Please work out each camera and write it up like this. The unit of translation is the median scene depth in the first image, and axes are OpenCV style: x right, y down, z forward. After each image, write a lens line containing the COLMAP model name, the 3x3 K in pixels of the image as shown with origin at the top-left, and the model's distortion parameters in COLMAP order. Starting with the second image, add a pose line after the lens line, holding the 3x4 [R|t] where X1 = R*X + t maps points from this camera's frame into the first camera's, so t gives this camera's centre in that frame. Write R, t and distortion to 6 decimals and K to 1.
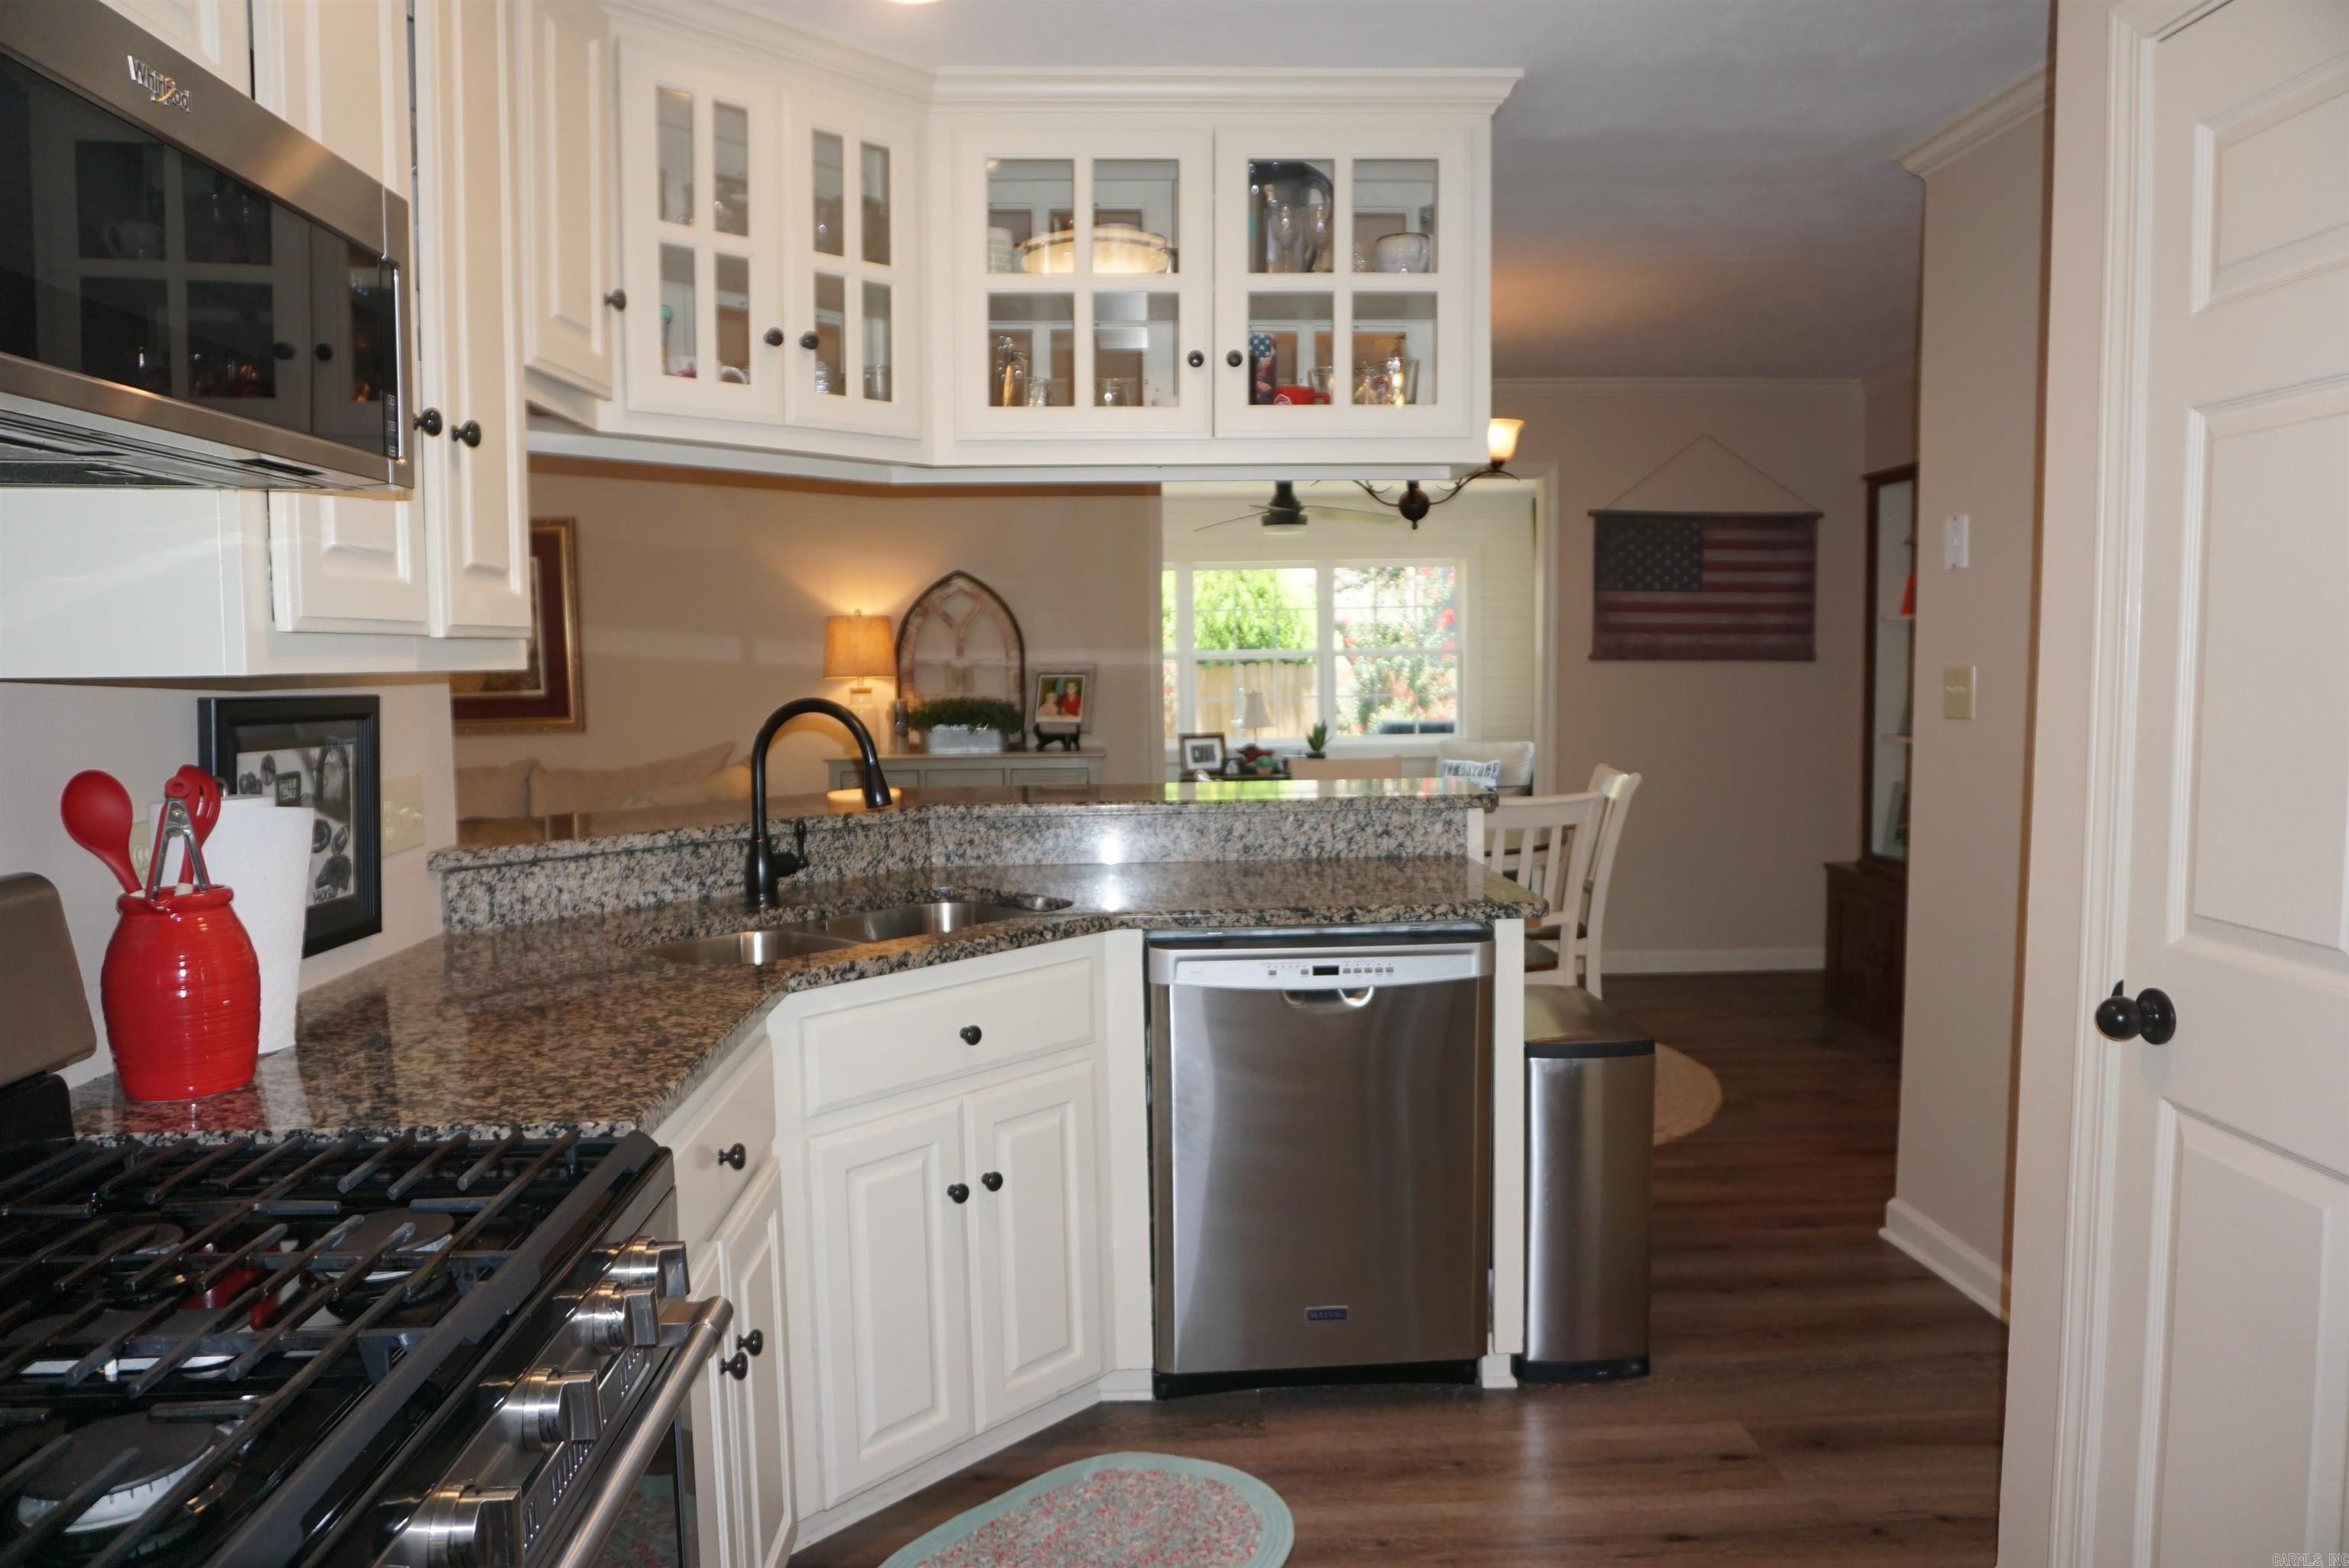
lens RADIAL K [[1575.1, 0, 1184.1], [0, 1575.1, 784.9], [0, 0, 1]] dist [-0.044606, 0.034571]
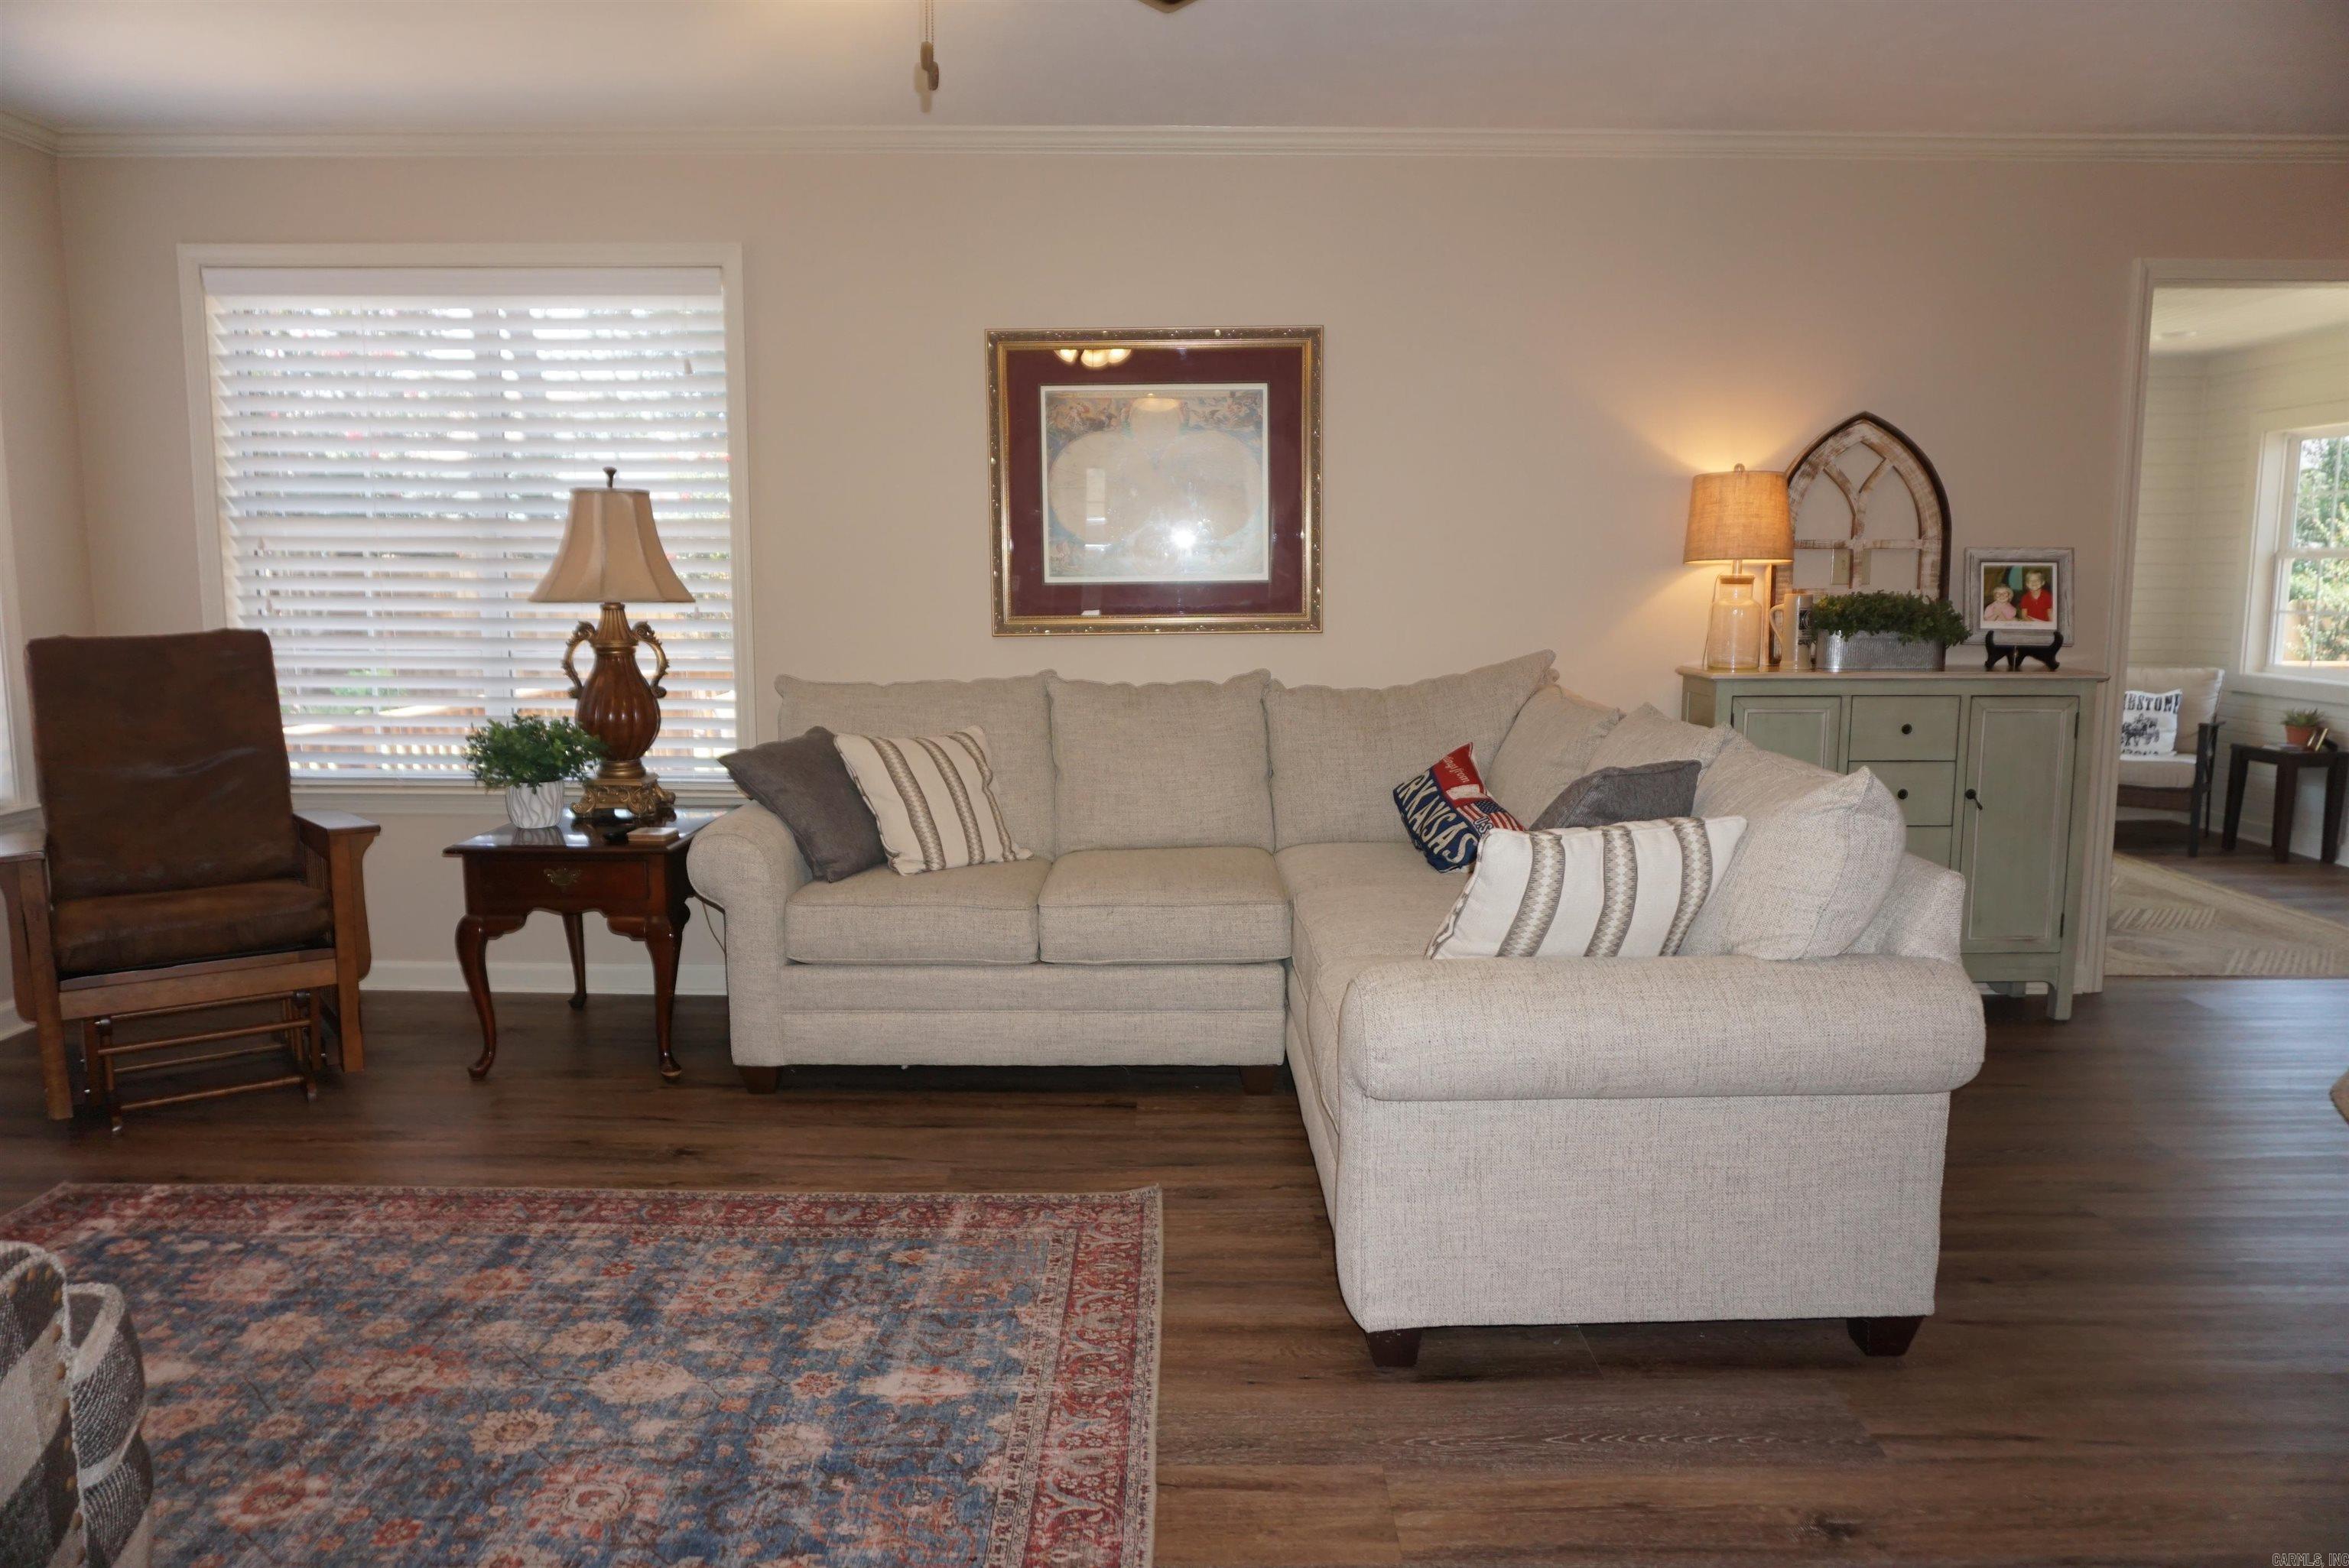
lens RADIAL K [[1575.1, 0, 1171.5], [0, 1575.1, 773.7], [0, 0, 1]] dist [-0.044606, 0.034571]
pose [[0.998804, 0.015205, -0.046462, -0.416242], [-0.013286, 0.999057, 0.041341, 0.000898], [0.047047, -0.040674, 0.998064, 0.277978]]
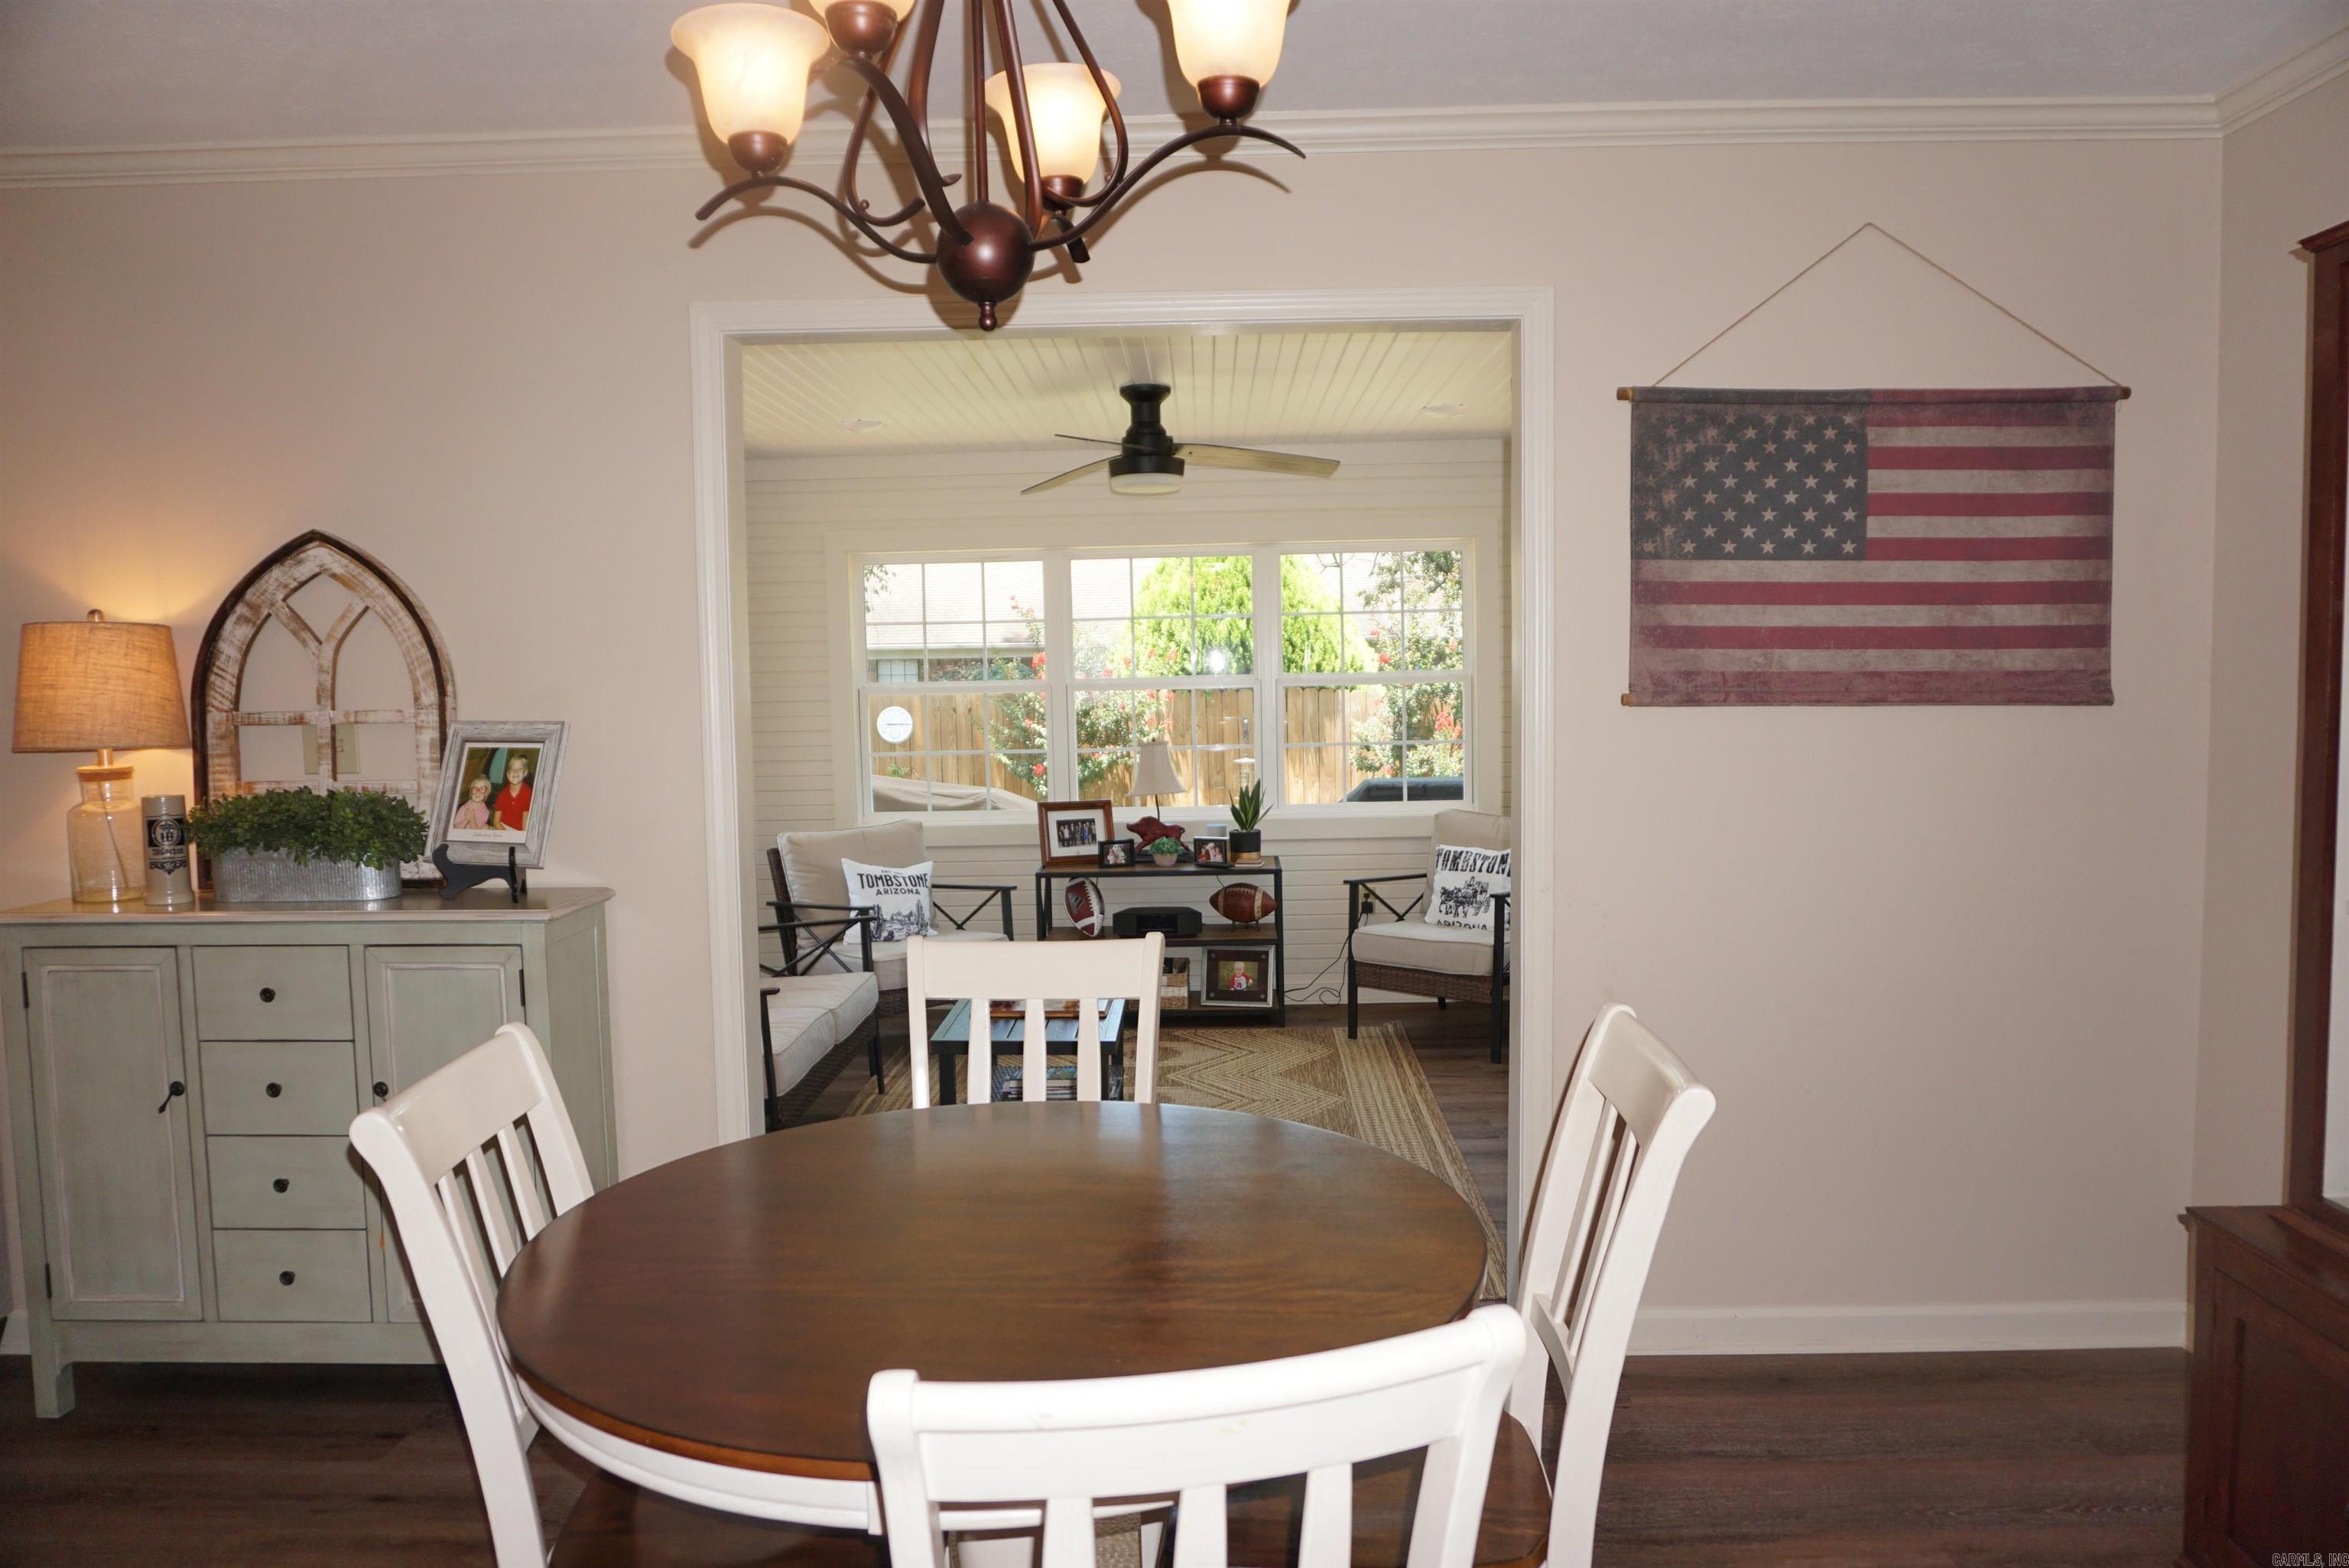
lens RADIAL K [[1575.1, 0, 1170.4], [0, 1575.1, 778.5], [0, 0, 1]] dist [-0.044606, 0.034571]
pose [[0.997140, 0.000698, -0.075568, 0.161351], [-0.001838, 0.999885, -0.015024, -0.051091], [0.075548, 0.015120, 0.997027, 0.529060]]
